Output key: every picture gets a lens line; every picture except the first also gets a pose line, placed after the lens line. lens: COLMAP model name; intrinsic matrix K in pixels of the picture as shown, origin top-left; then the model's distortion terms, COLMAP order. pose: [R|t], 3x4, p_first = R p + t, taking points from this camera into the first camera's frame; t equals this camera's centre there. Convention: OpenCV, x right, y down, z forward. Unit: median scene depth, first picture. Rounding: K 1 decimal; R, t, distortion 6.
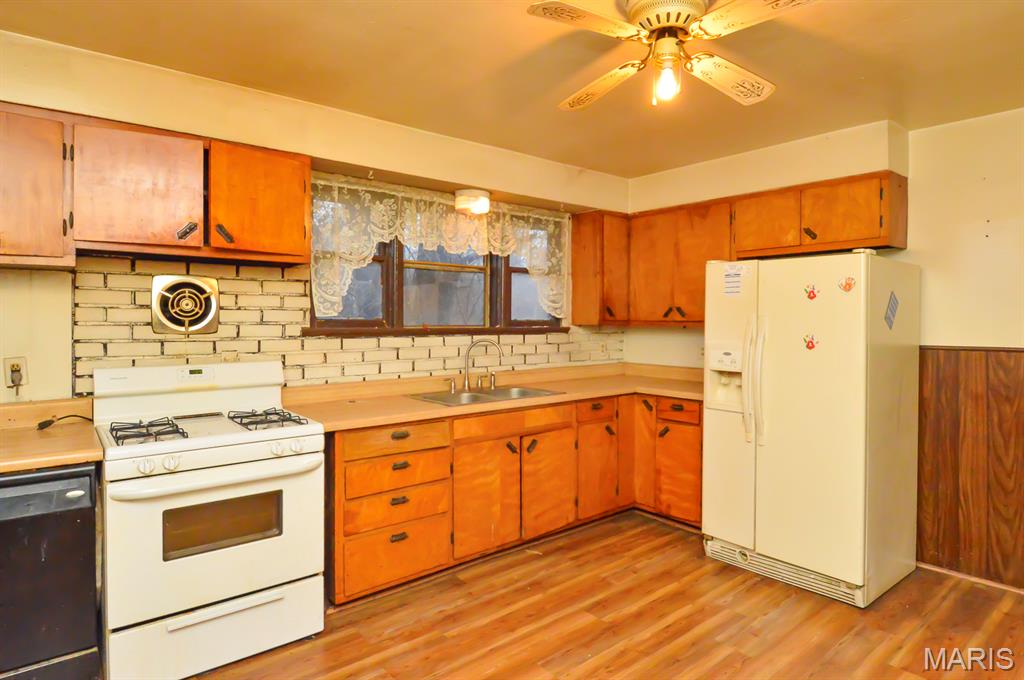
lens RADIAL K [[540.8, 0, 526.7], [0, 540.8, 344.0], [0, 0, 1]] dist [0.028474, -0.037925]
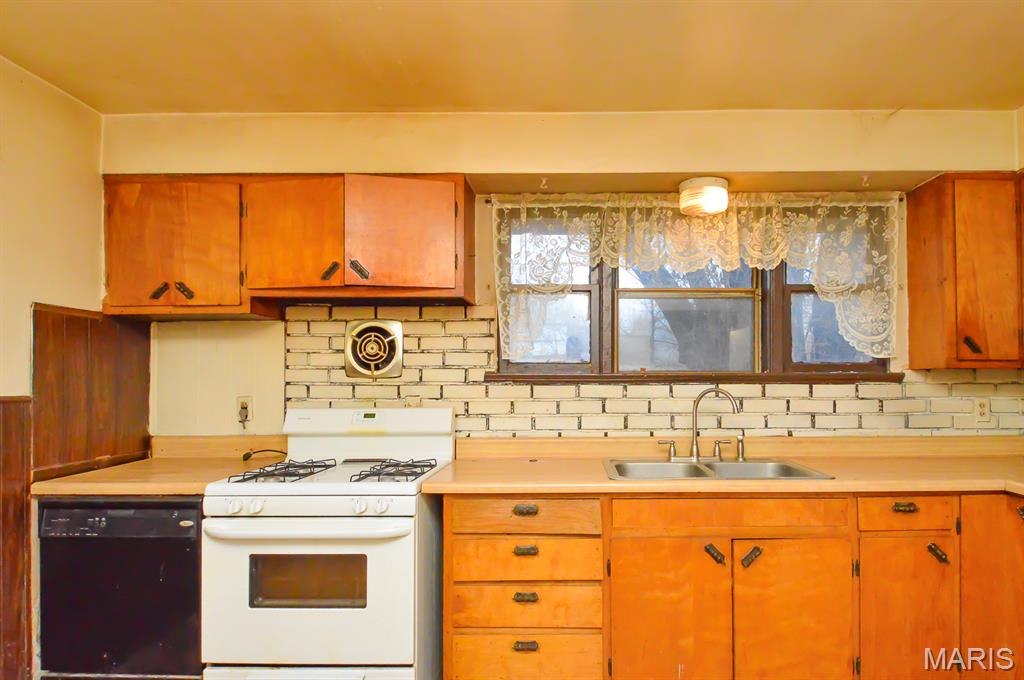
lens RADIAL K [[573.5, 0, 513.4], [0, 573.5, 379.9], [0, 0, 1]] dist [0.021057, -0.032214]
pose [[0.777725, 0.000581, -0.628604, 0.215682], [-0.022784, 0.999369, -0.027265, 0.007515], [0.628191, 0.035527, 0.777247, 0.303334]]
